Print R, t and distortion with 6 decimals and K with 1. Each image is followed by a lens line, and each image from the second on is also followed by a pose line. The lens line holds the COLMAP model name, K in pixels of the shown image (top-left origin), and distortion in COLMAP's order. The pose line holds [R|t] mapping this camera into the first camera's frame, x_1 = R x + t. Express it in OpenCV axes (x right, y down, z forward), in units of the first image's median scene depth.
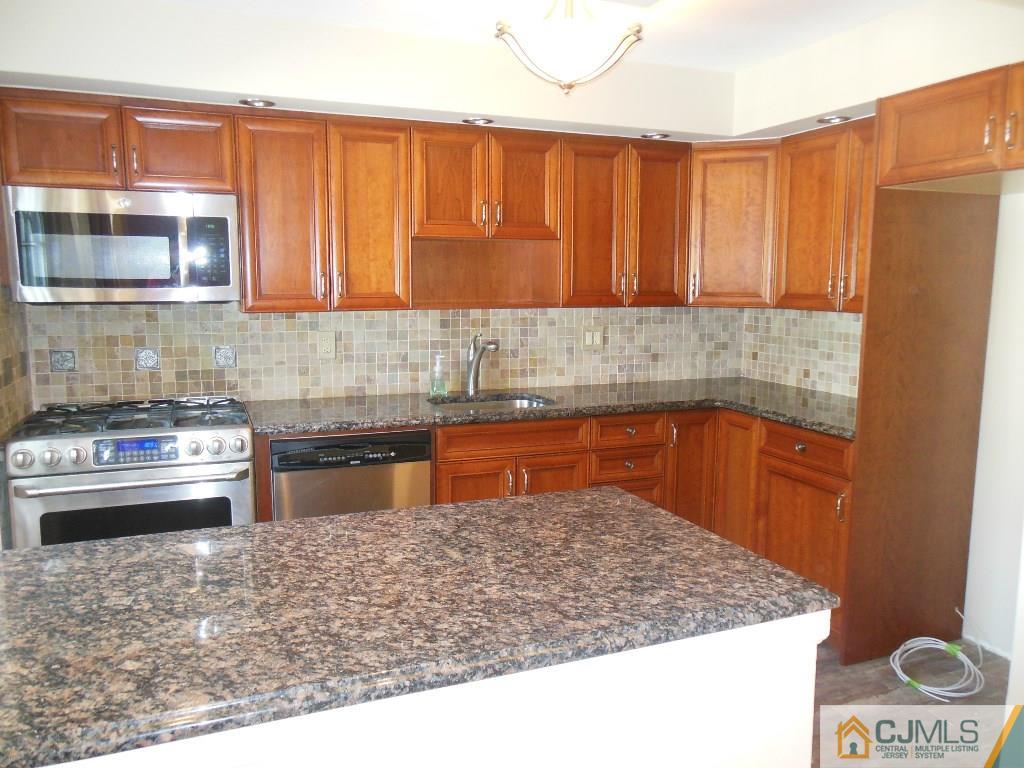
lens RADIAL K [[788.0, 0, 515.4], [0, 788.0, 384.0], [0, 0, 1]] dist [-0.060975, 0.093262]
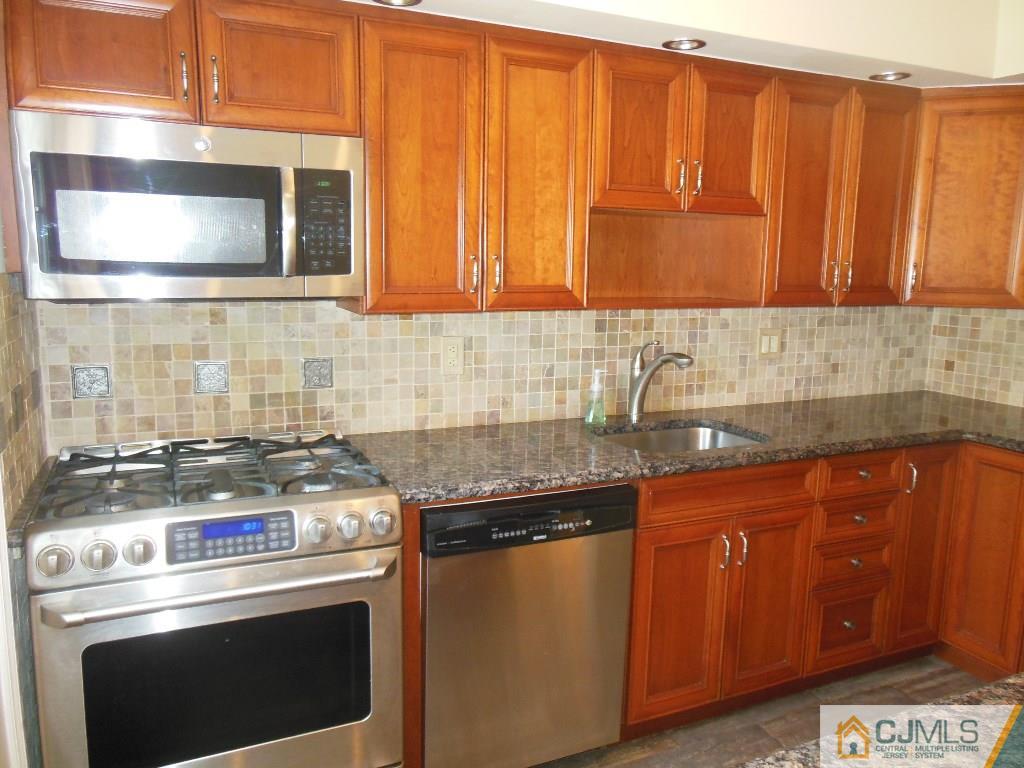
lens RADIAL K [[788.0, 0, 515.1], [0, 788.0, 386.3], [0, 0, 1]] dist [-0.060975, 0.093262]
pose [[0.999100, 0.005119, 0.042102, -0.224009], [-0.006290, 0.999596, 0.027714, -0.043992], [-0.041943, -0.027954, 0.998729, 0.286040]]
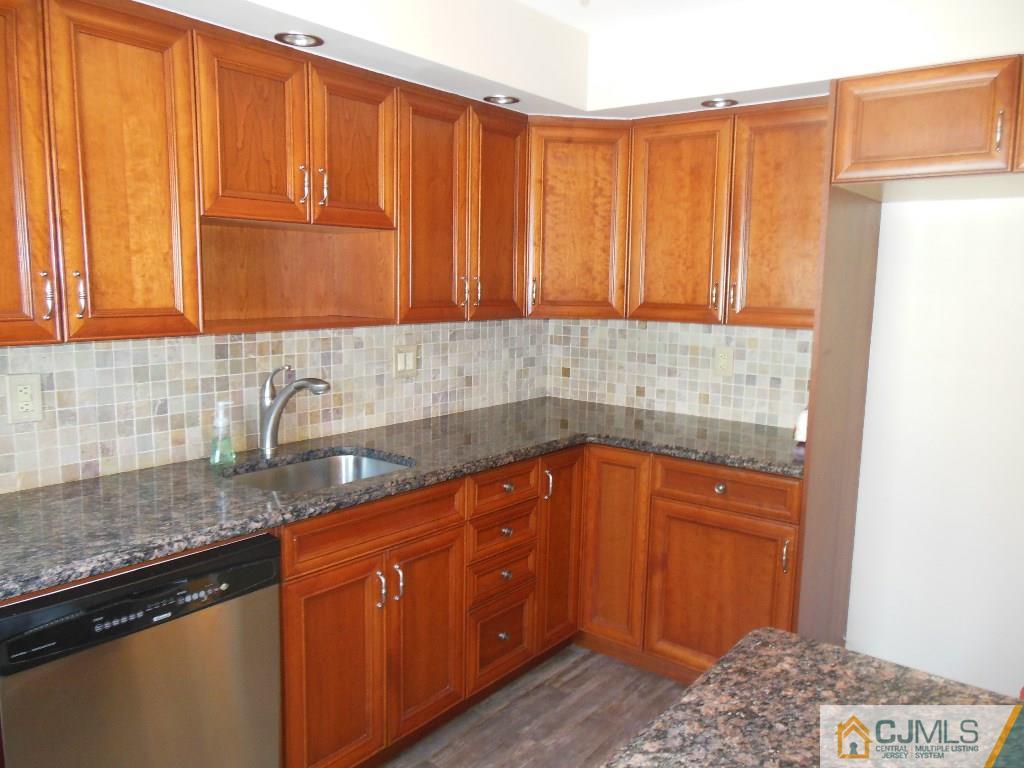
lens RADIAL K [[788.0, 0, 521.2], [0, 788.0, 384.8], [0, 0, 1]] dist [-0.060975, 0.093262]
pose [[0.868695, -0.055417, 0.492238, -0.216317], [0.052229, 0.998430, 0.020232, -0.054734], [-0.492586, 0.008134, 0.870226, 0.346796]]
